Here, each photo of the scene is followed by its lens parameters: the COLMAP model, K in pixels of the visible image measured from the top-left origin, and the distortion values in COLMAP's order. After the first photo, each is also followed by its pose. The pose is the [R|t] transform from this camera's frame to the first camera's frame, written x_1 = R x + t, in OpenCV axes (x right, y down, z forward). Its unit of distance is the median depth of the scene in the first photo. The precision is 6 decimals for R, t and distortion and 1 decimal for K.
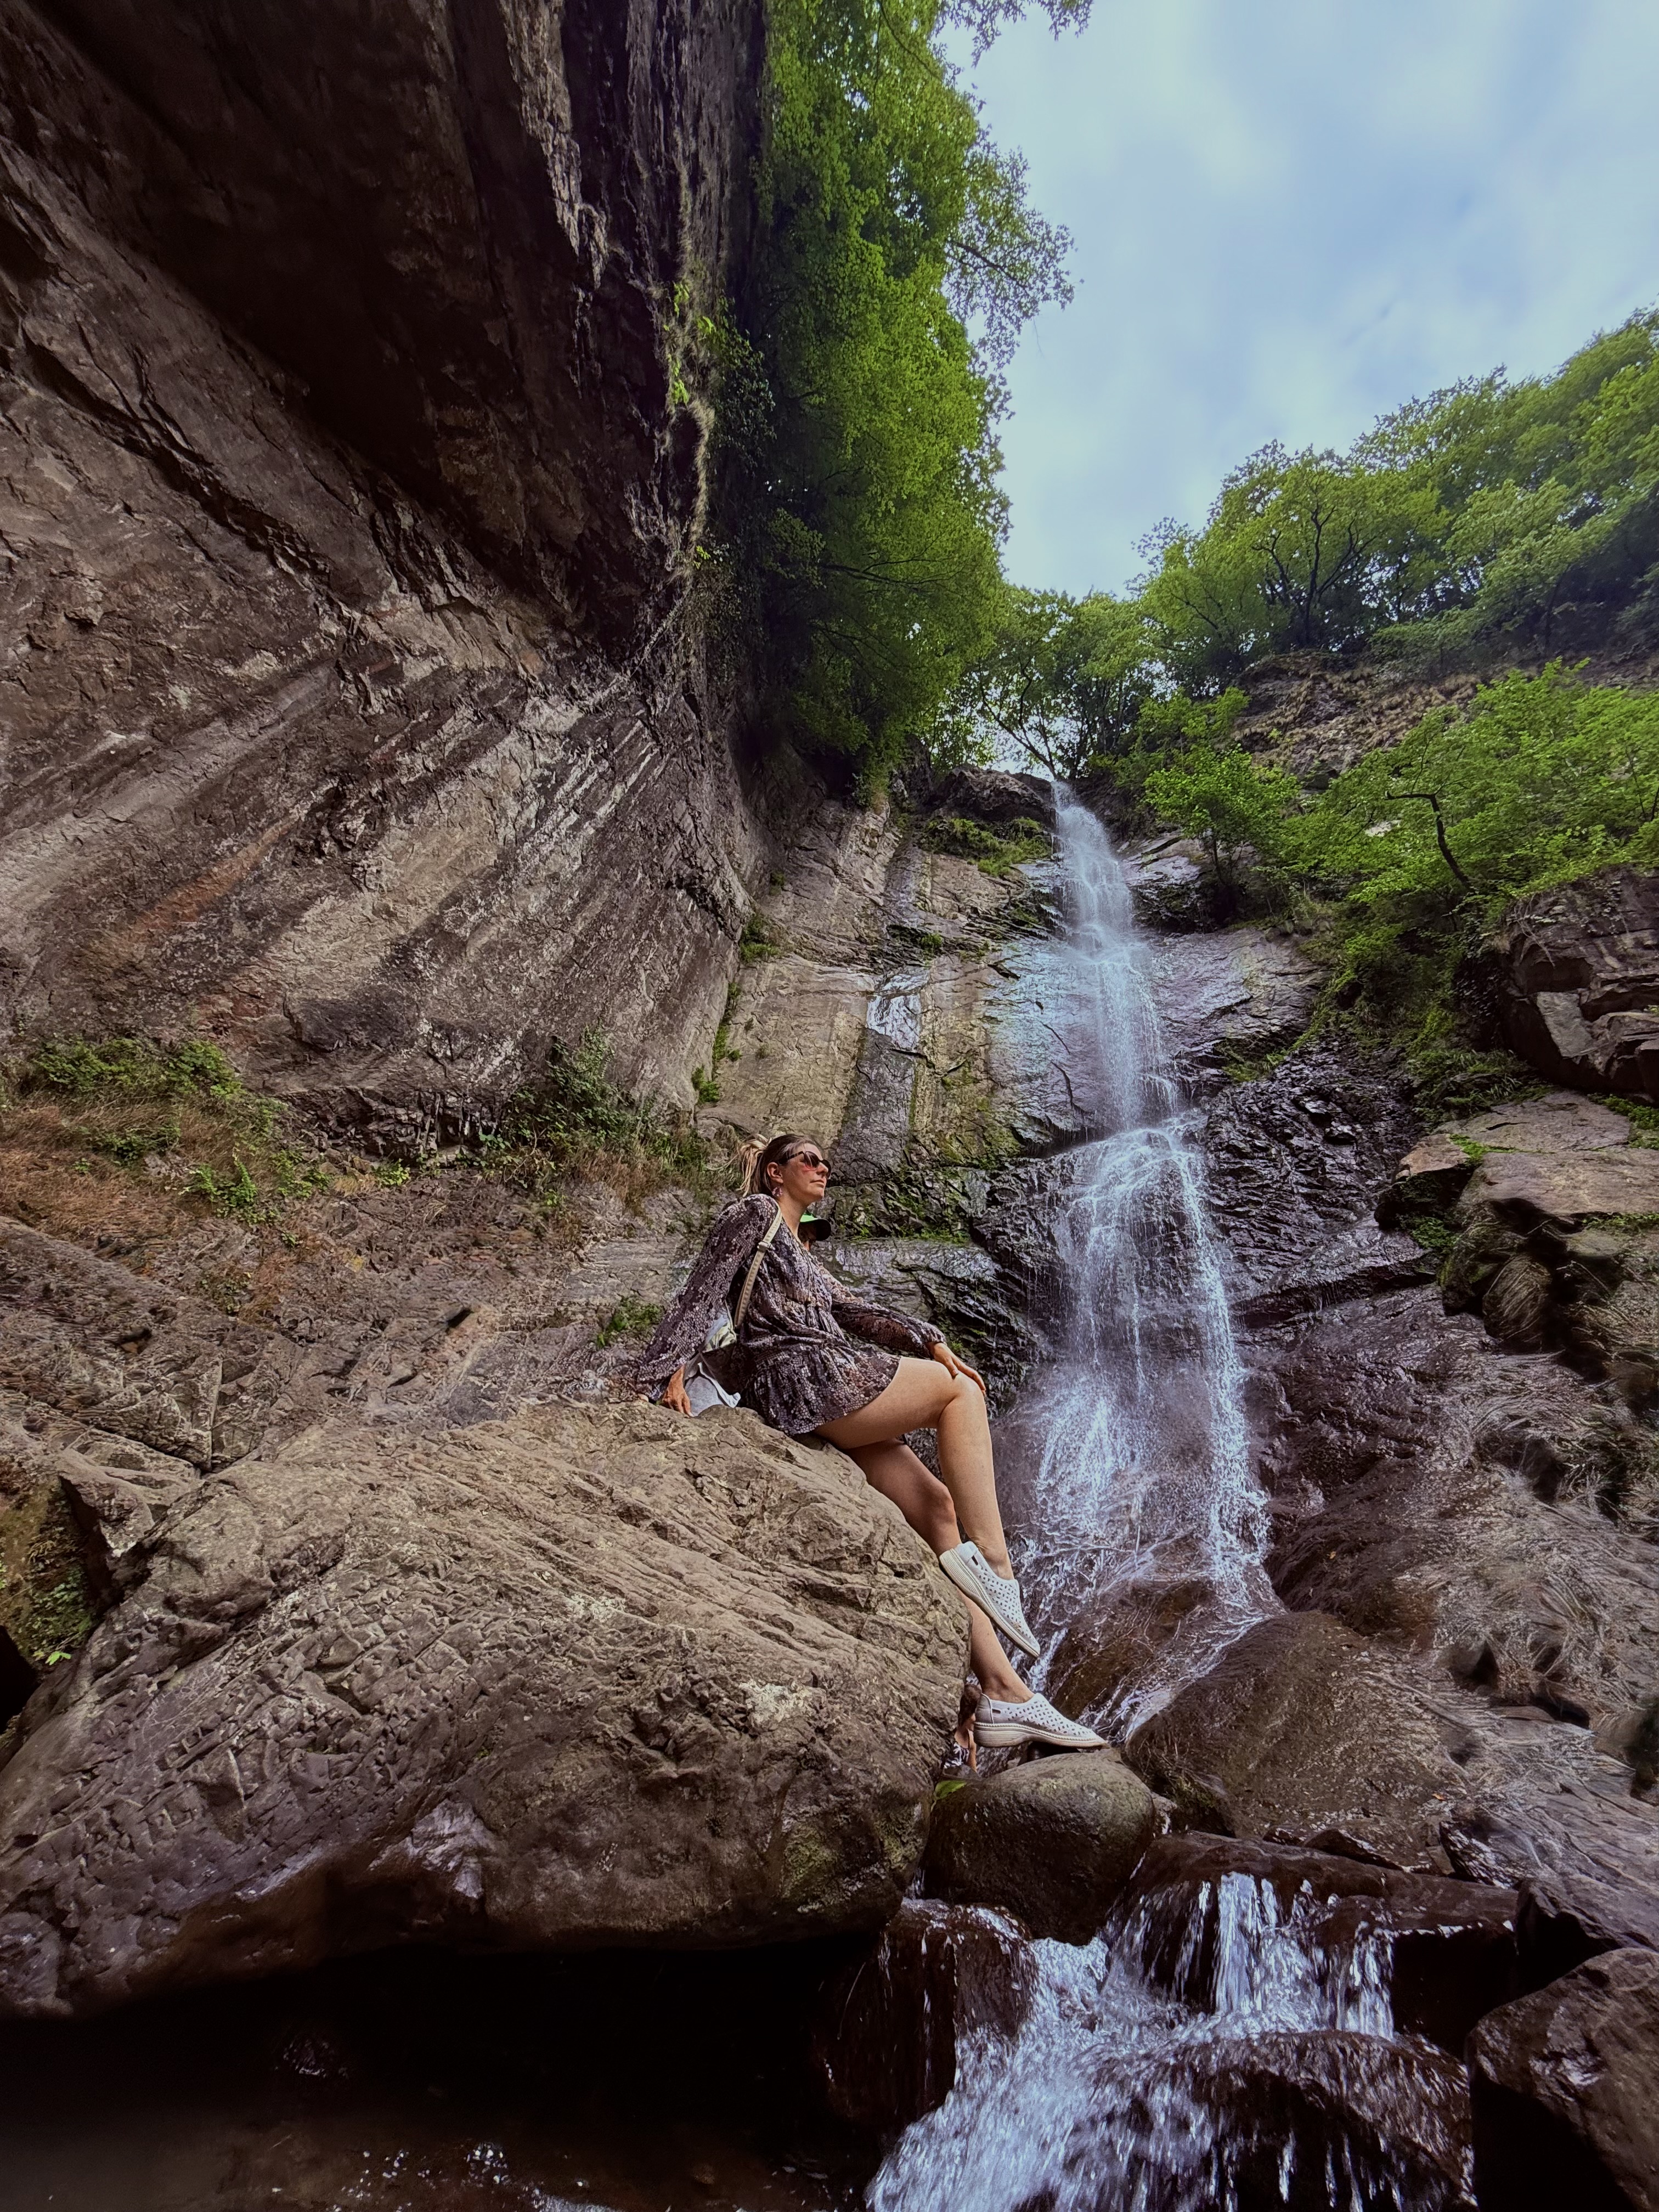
lens RADIAL K [[897.0, 0, 829.5], [0, 897.0, 1106.0], [0, 0, 1]] dist [0.001517, 0.000025]
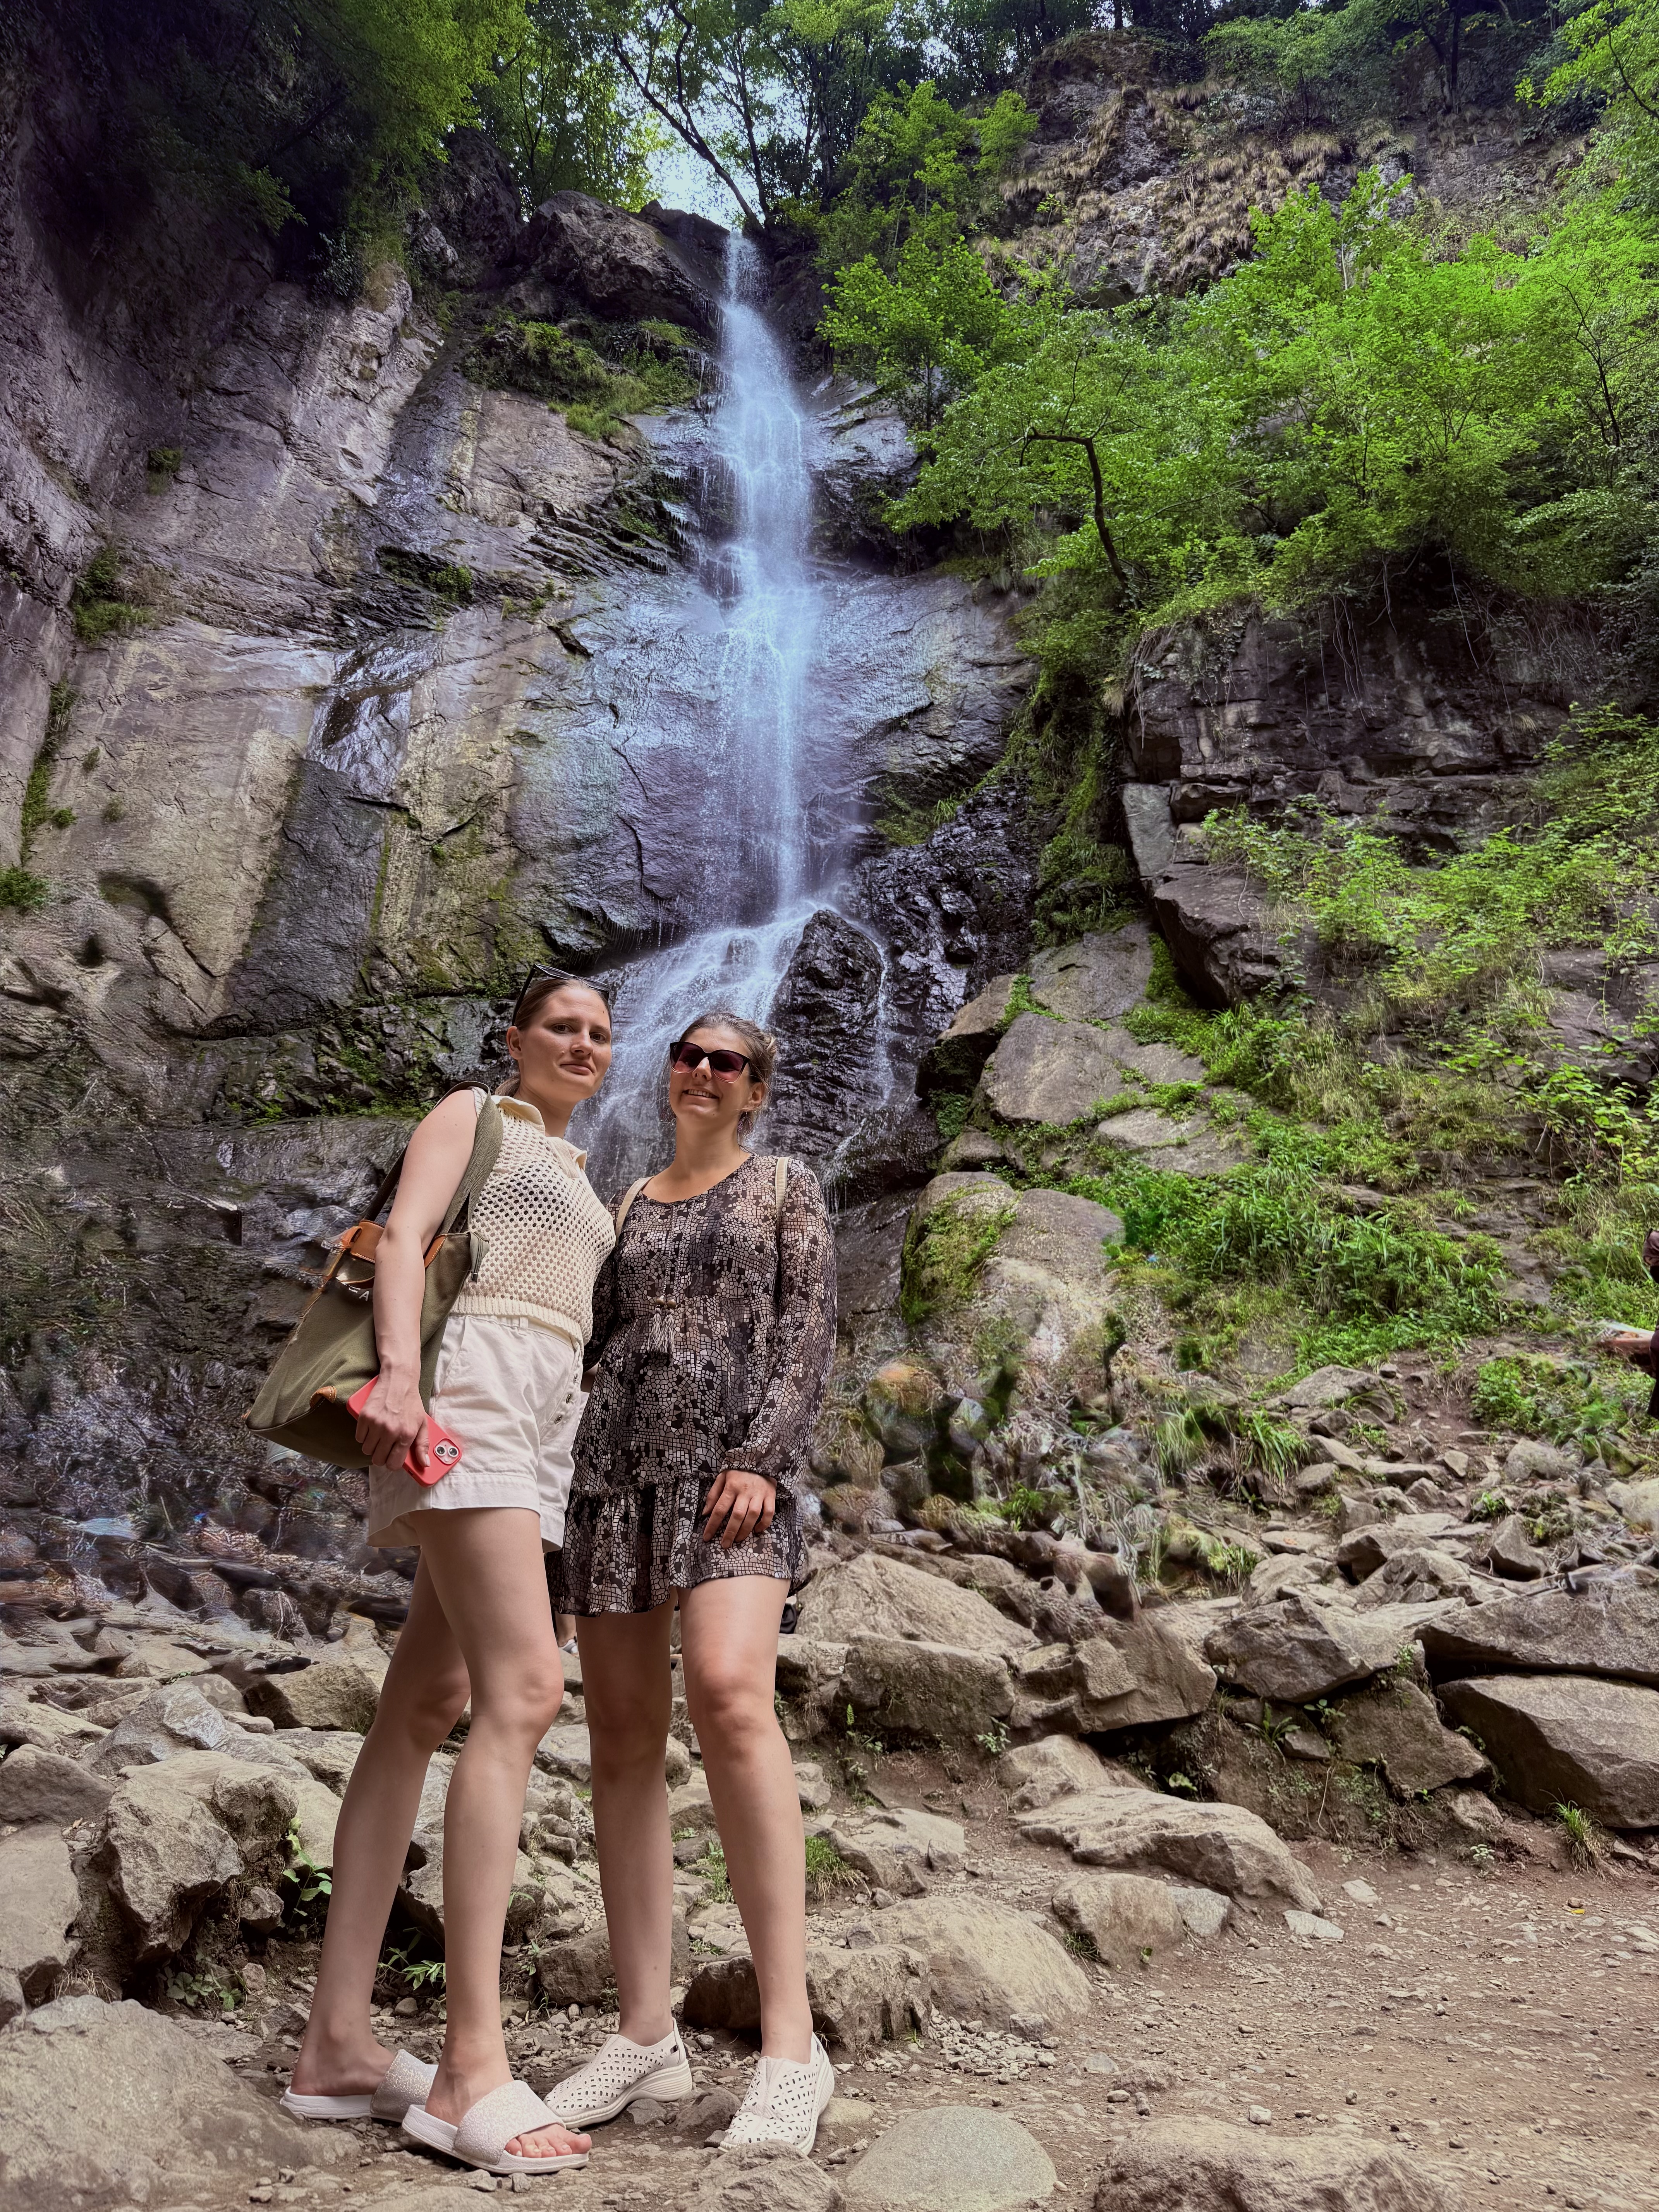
lens RADIAL K [[1573.0, 0, 824.6], [0, 1573.0, 1138.7], [0, 0, 1]] dist [0.131801, -0.246857]
pose [[0.982434, -0.049619, 0.179893, 0.199914], [0.005182, 0.970883, 0.239497, -0.105850], [-0.186539, -0.234358, 0.954086, -0.180007]]
